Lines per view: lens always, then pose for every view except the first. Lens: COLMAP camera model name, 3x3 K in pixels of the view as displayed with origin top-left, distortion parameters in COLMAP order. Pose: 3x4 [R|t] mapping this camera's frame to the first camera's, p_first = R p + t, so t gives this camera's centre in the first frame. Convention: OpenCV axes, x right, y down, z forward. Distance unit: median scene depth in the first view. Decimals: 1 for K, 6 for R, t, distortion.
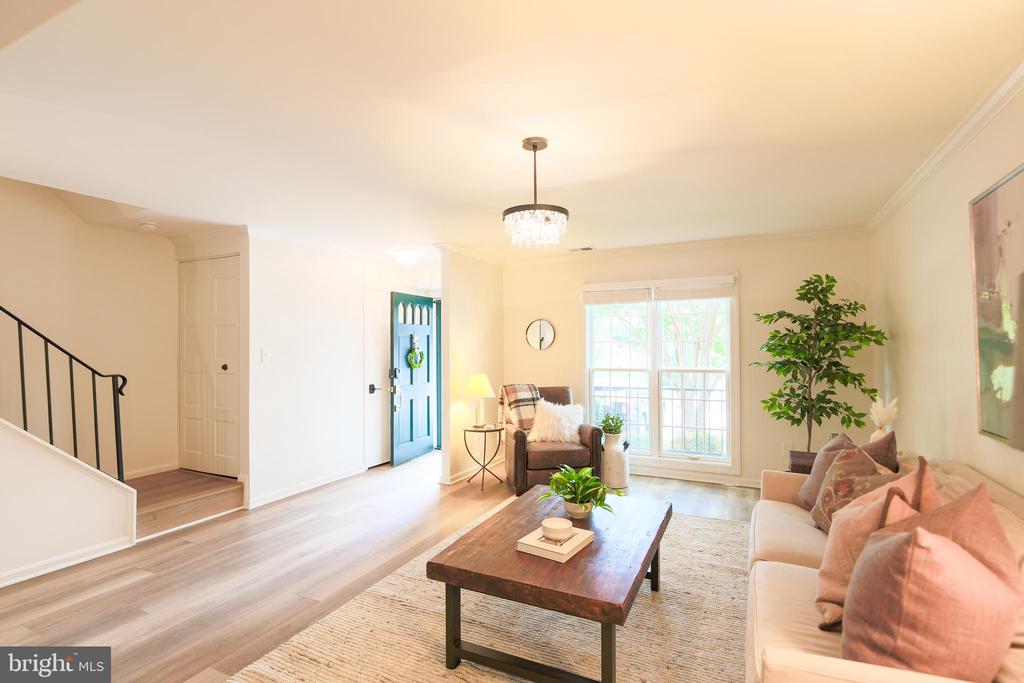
lens RADIAL K [[485.1, 0, 505.9], [0, 485.1, 341.3], [0, 0, 1]] dist [0.007609, -0.009271]
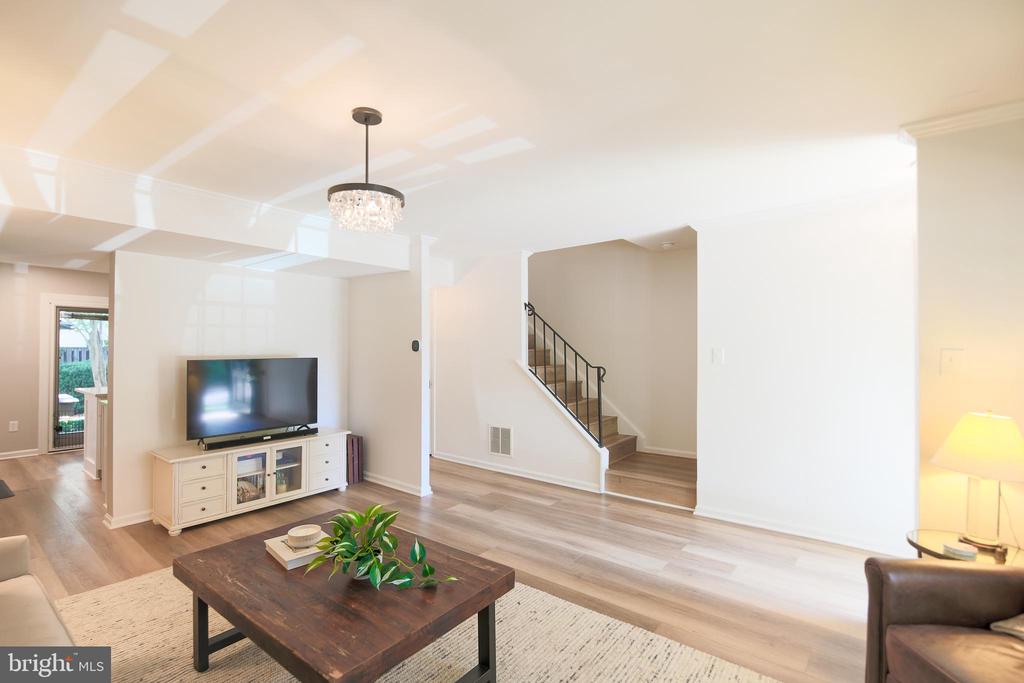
lens RADIAL K [[485.1, 0, 497.0], [0, 485.1, 340.4], [0, 0, 1]] dist [0.007609, -0.009271]
pose [[-0.218206, -0.008861, -0.975863, 0.505007], [0.013975, 0.999828, -0.012204, 0.004811], [0.975803, -0.016301, -0.218045, 0.825593]]
